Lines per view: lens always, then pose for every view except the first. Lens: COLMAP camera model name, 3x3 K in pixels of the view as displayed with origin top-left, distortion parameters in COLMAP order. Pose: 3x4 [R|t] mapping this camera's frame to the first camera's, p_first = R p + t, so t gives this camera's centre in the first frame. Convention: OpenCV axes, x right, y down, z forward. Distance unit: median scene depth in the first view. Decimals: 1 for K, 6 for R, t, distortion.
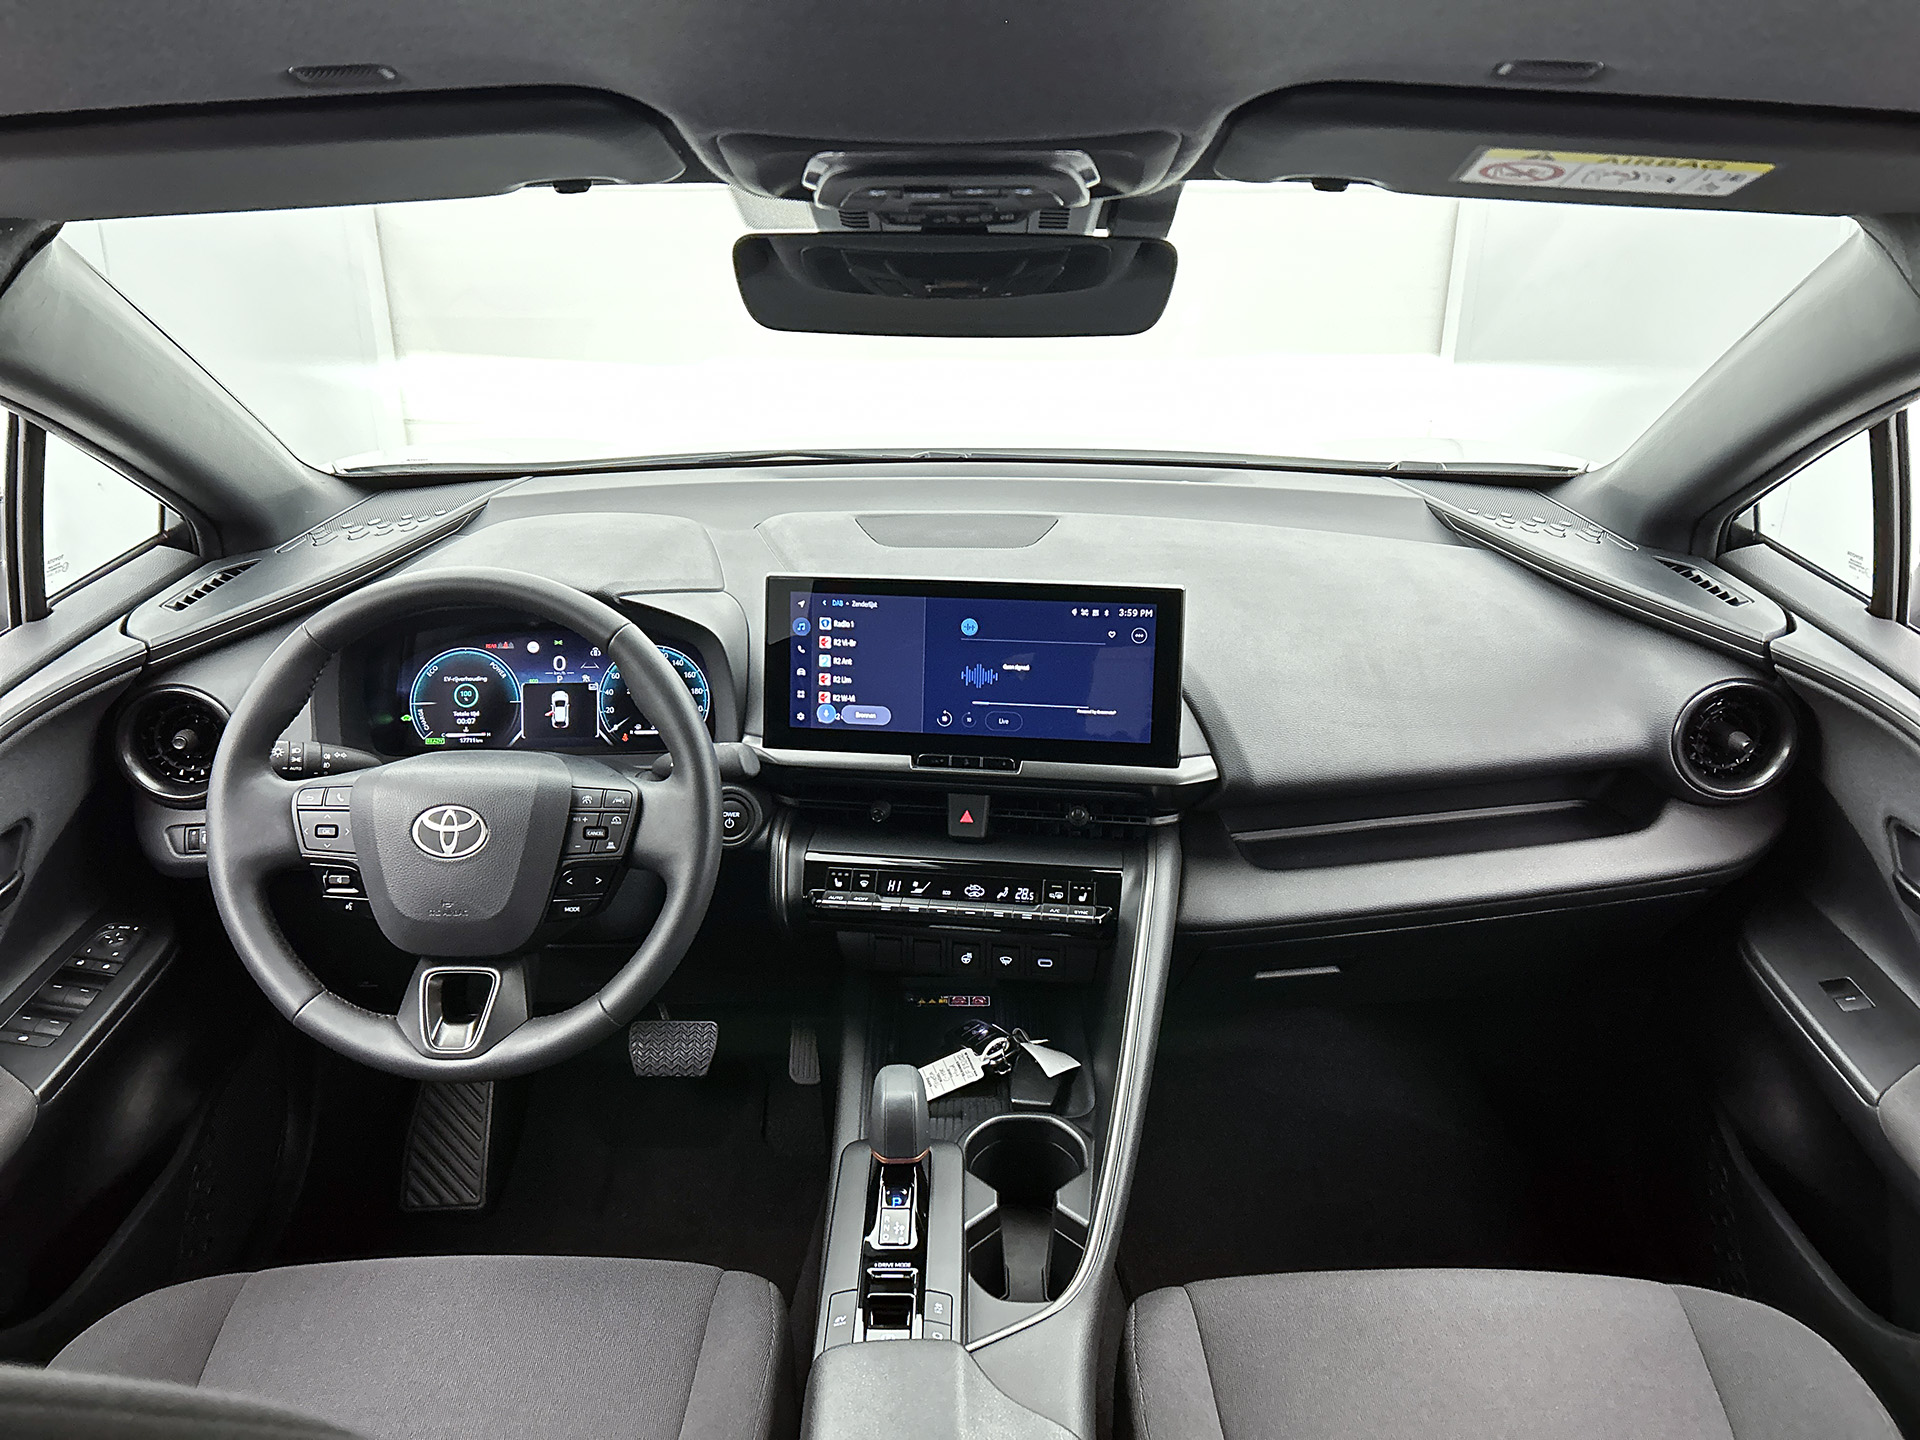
lens RADIAL K [[1481.0, 0, 977.5], [0, 1481.0, 713.0], [0, 0, 1]] dist [0.053270, -0.067013]
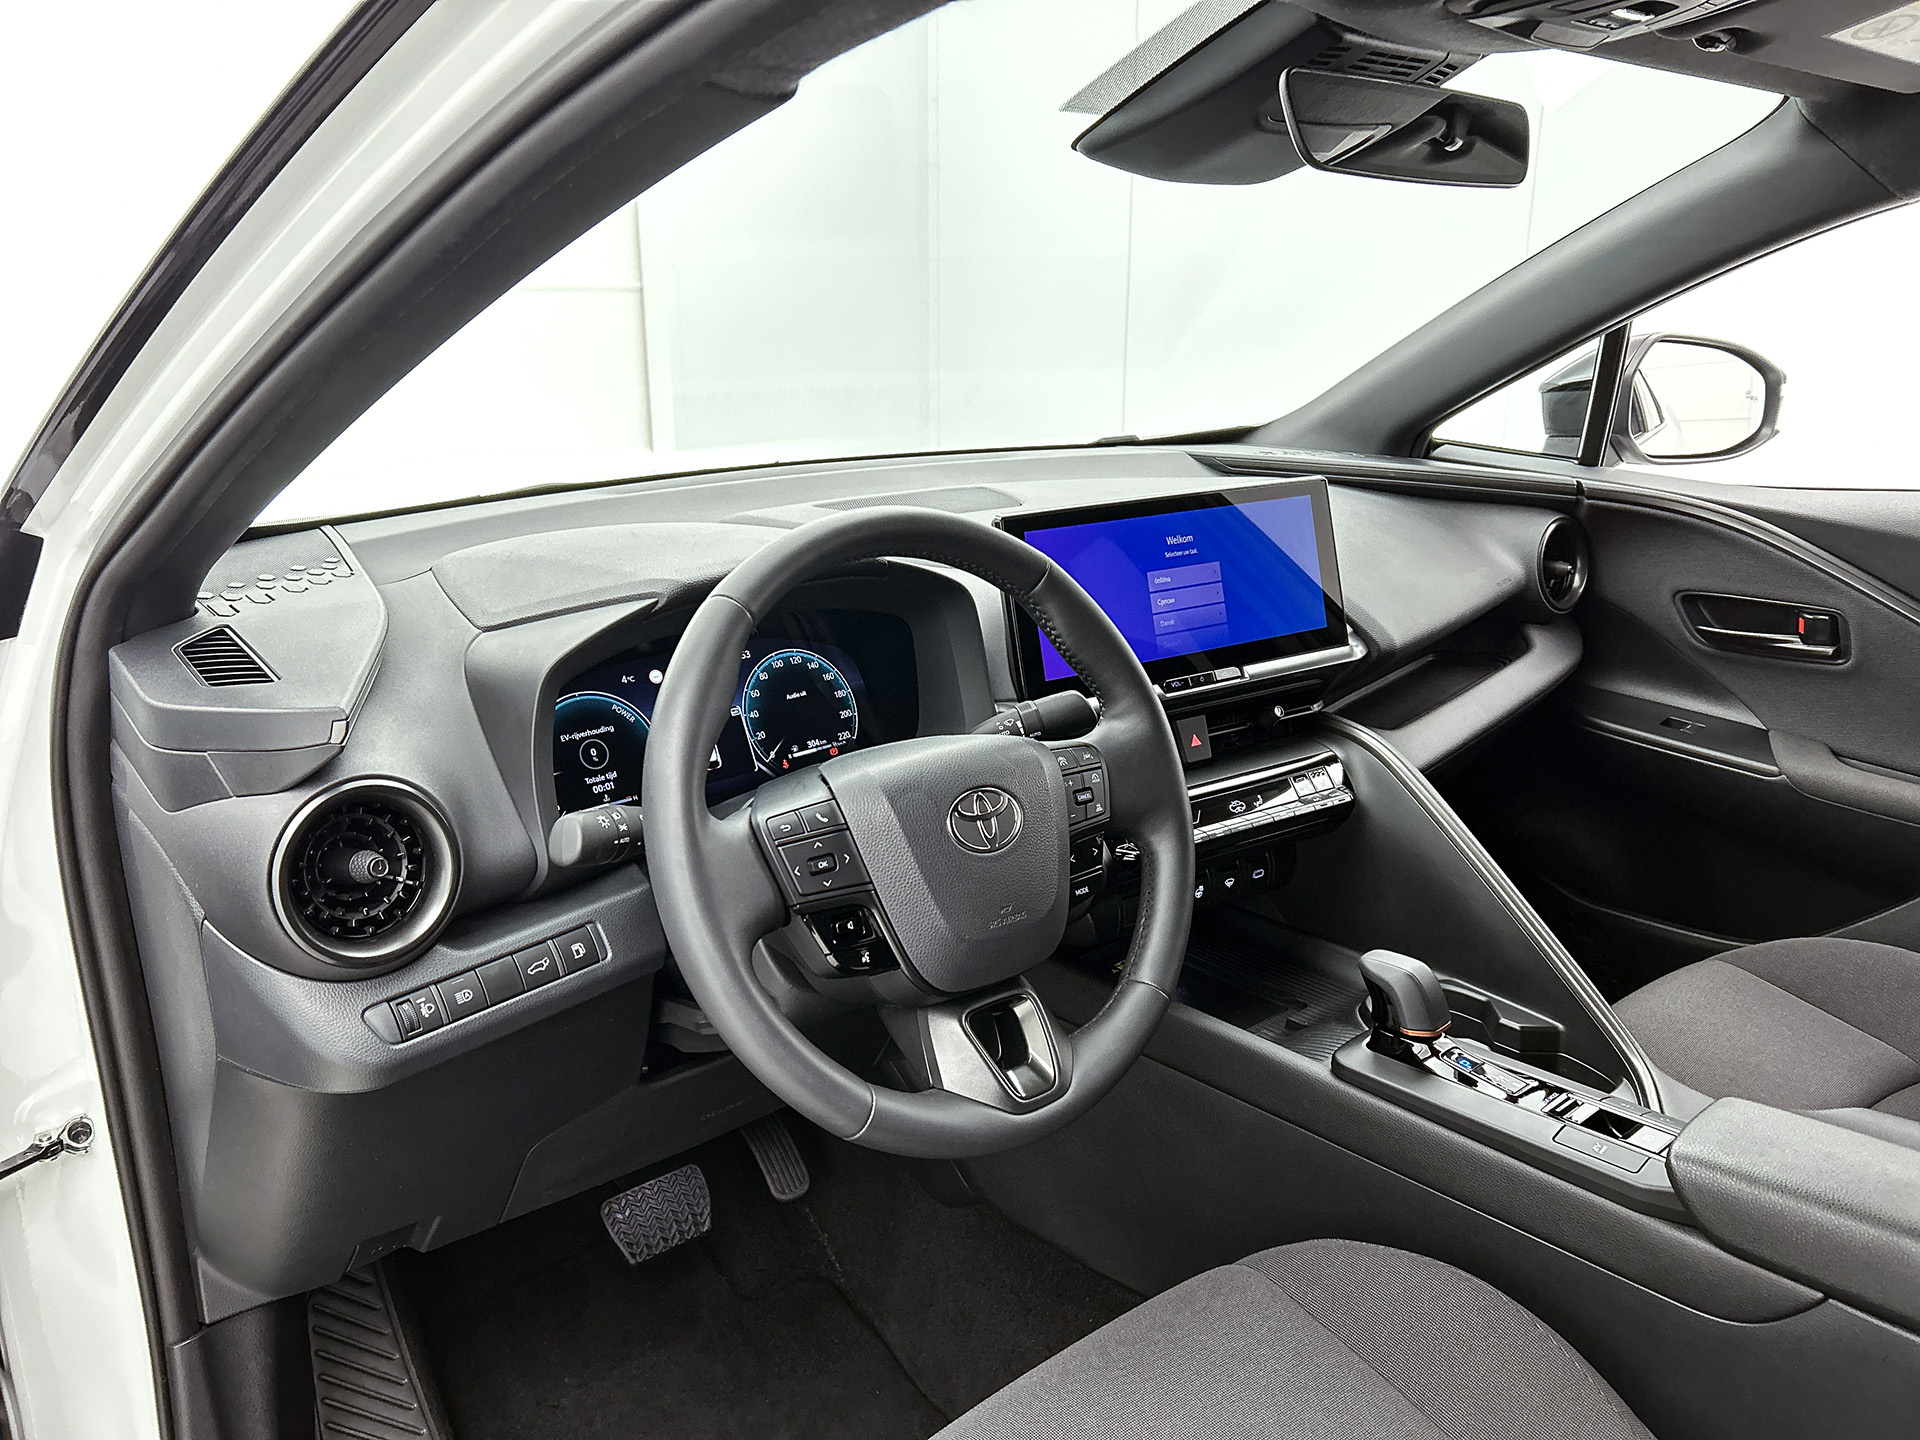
lens RADIAL K [[1481.0, 0, 976.8], [0, 1481.0, 718.7], [0, 0, 1]] dist [0.053270, -0.067013]
pose [[0.752596, -0.190927, 0.630195, -0.735996], [0.255370, 0.966768, -0.012073, 0.031984], [-0.606948, 0.170019, 0.776343, 0.334259]]
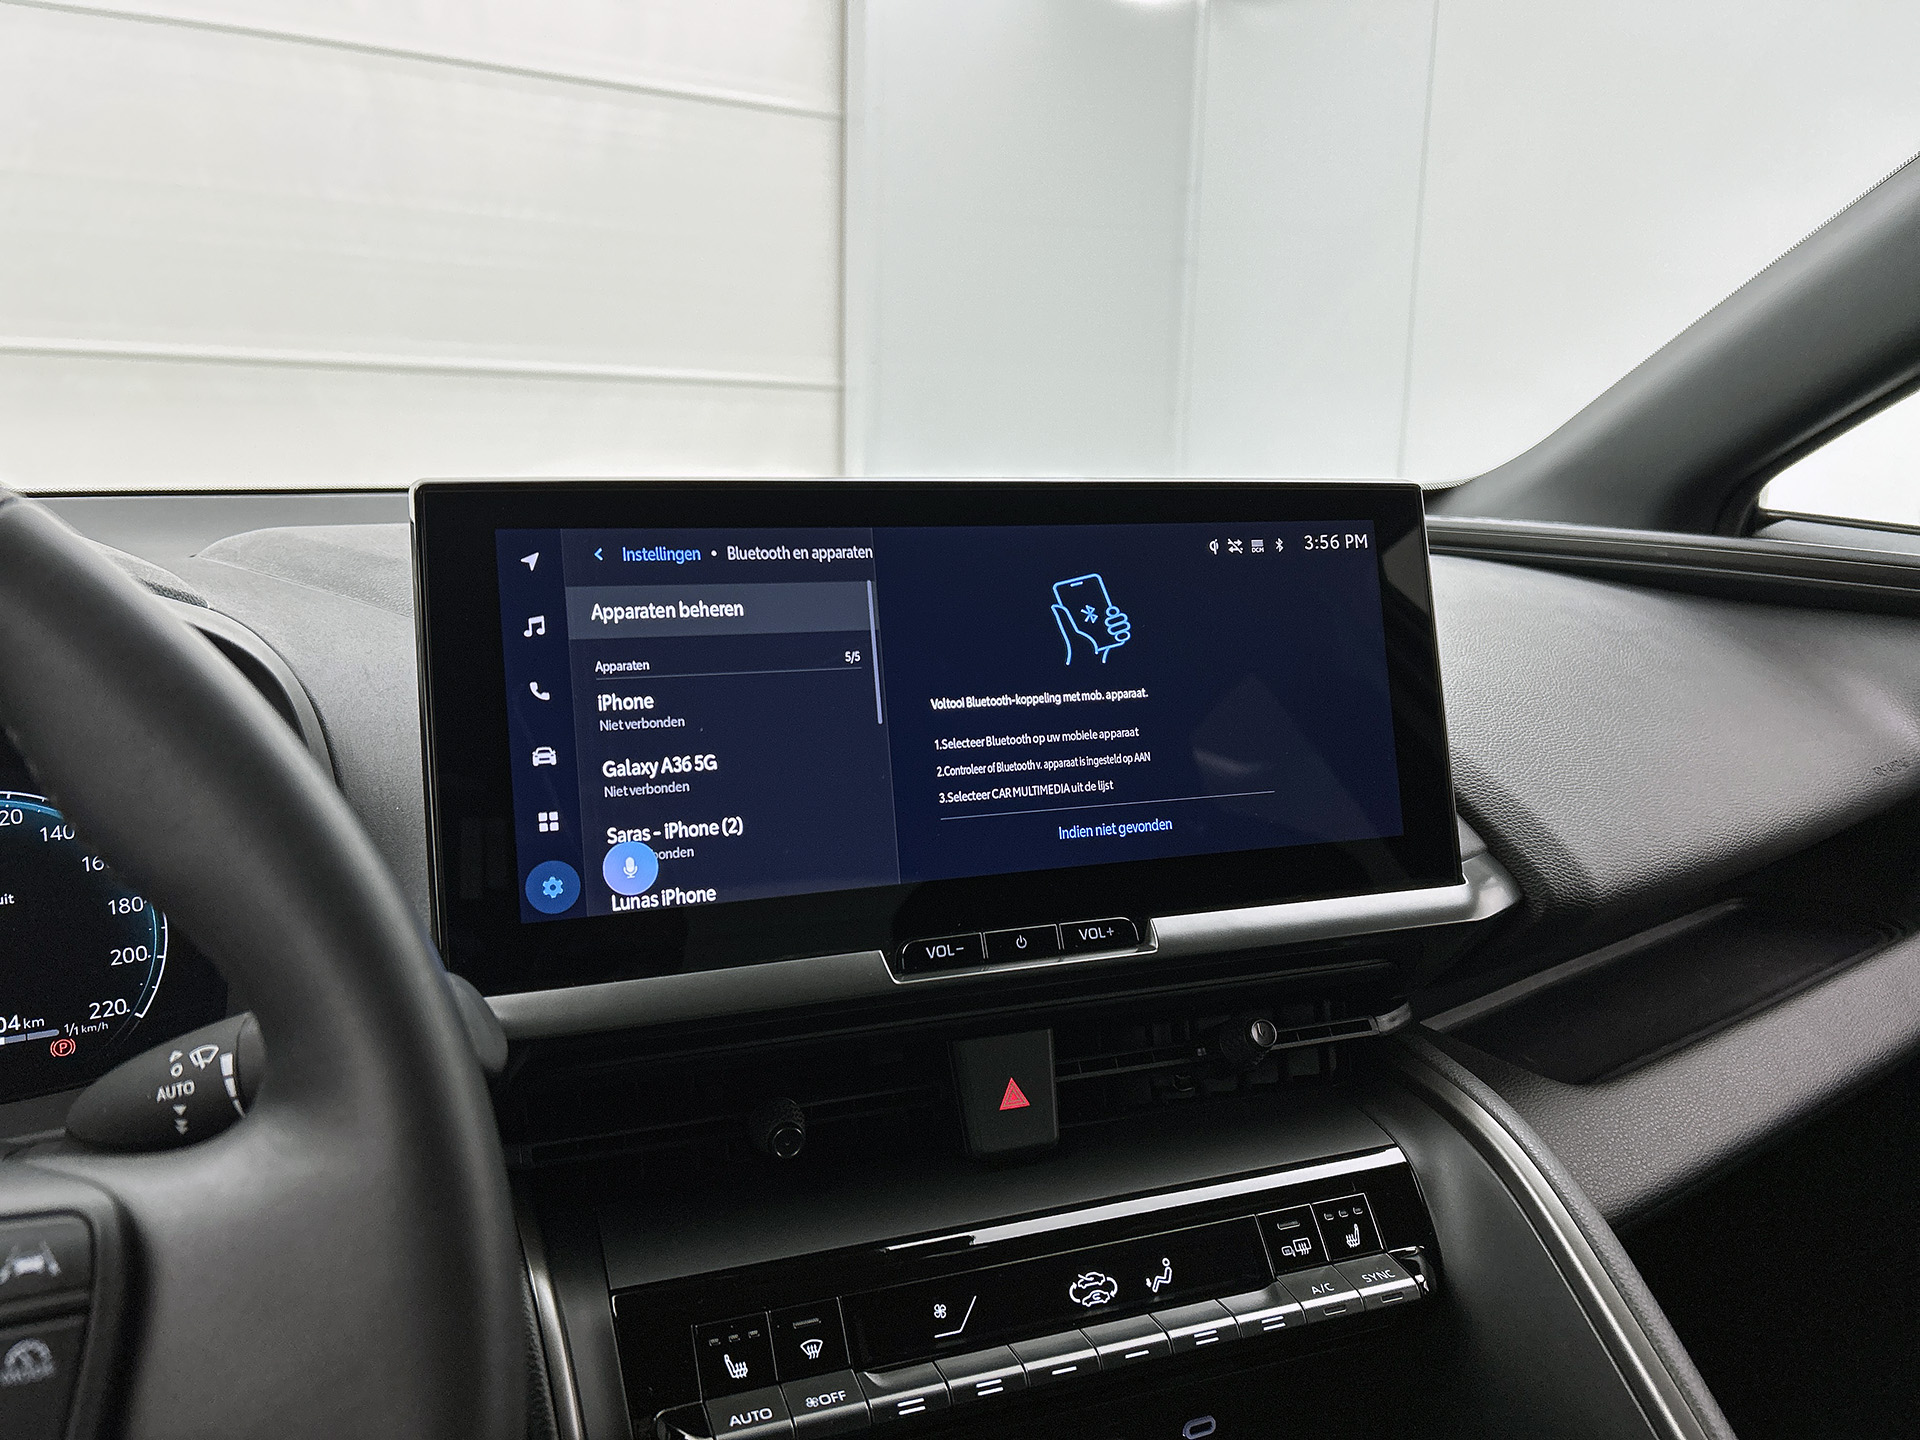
lens RADIAL K [[1481.0, 0, 964.9], [0, 1481.0, 718.4], [0, 0, 1]] dist [0.053270, -0.067013]
pose [[0.885059, -0.074508, 0.459478, -0.191759], [0.164360, 0.973546, -0.158728, 0.034663], [-0.435496, 0.216003, 0.873891, 0.653576]]
